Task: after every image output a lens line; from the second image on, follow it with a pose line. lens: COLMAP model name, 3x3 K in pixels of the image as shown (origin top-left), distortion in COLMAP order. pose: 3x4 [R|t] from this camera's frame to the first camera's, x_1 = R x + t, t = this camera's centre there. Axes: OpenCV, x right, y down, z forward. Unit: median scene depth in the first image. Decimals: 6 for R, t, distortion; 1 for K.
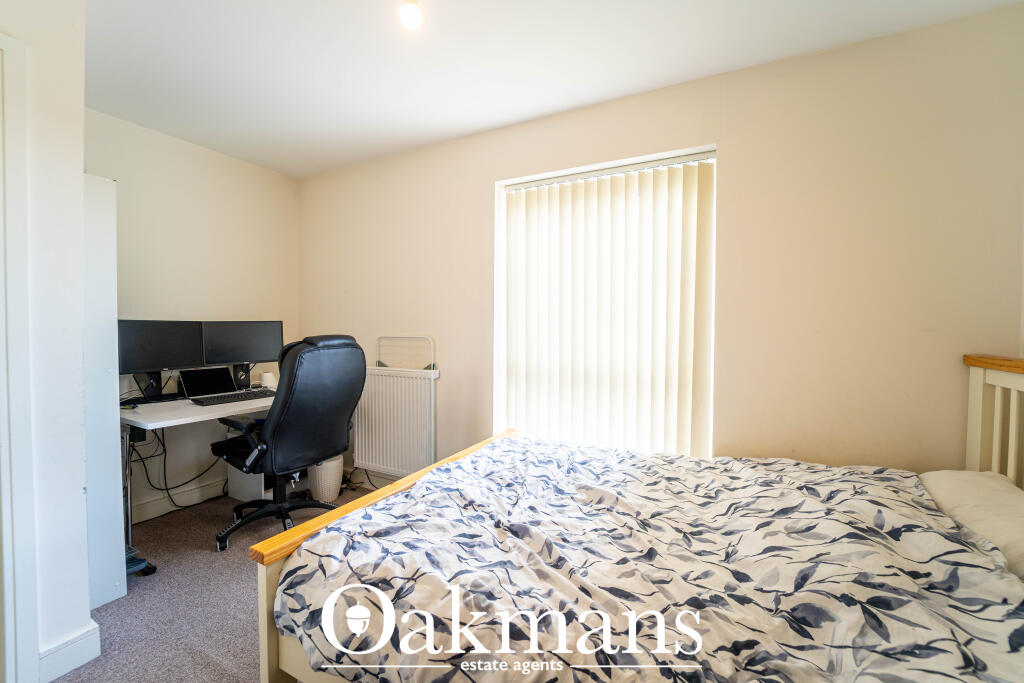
lens RADIAL K [[423.7, 0, 509.3], [0, 423.7, 339.0], [0, 0, 1]] dist [-0.022783, 0.000293]
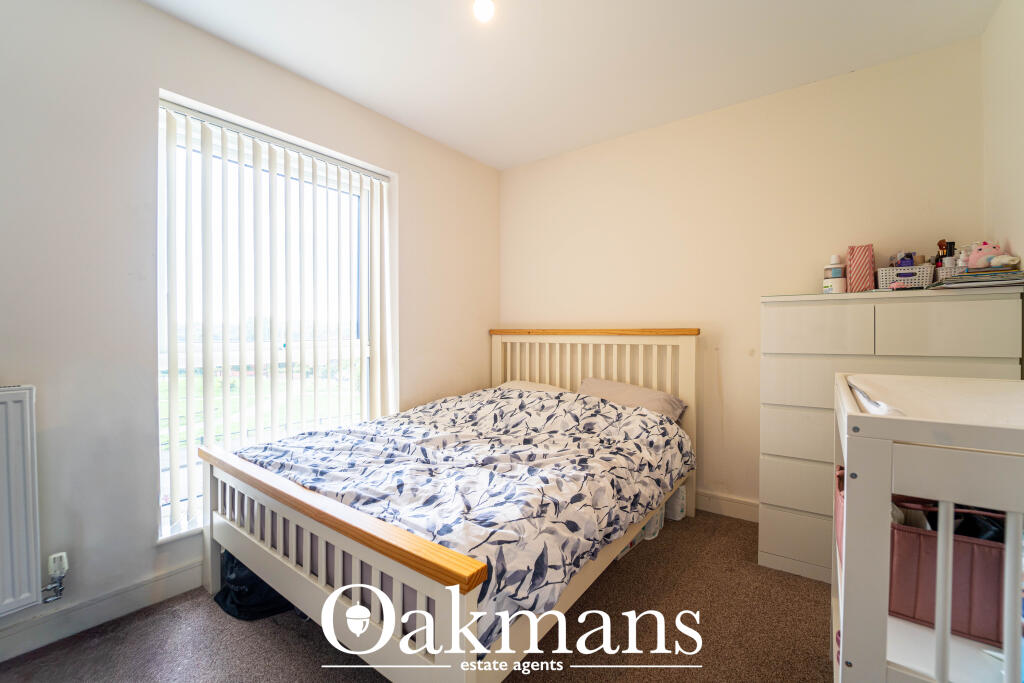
lens RADIAL K [[423.7, 0, 509.5], [0, 423.7, 333.7], [0, 0, 1]] dist [-0.022783, 0.000293]
pose [[0.146912, -0.010804, 0.989091, -1.111235], [0.029796, 0.999535, 0.006492, 0.053555], [-0.988701, 0.028517, 0.147166, 0.664638]]
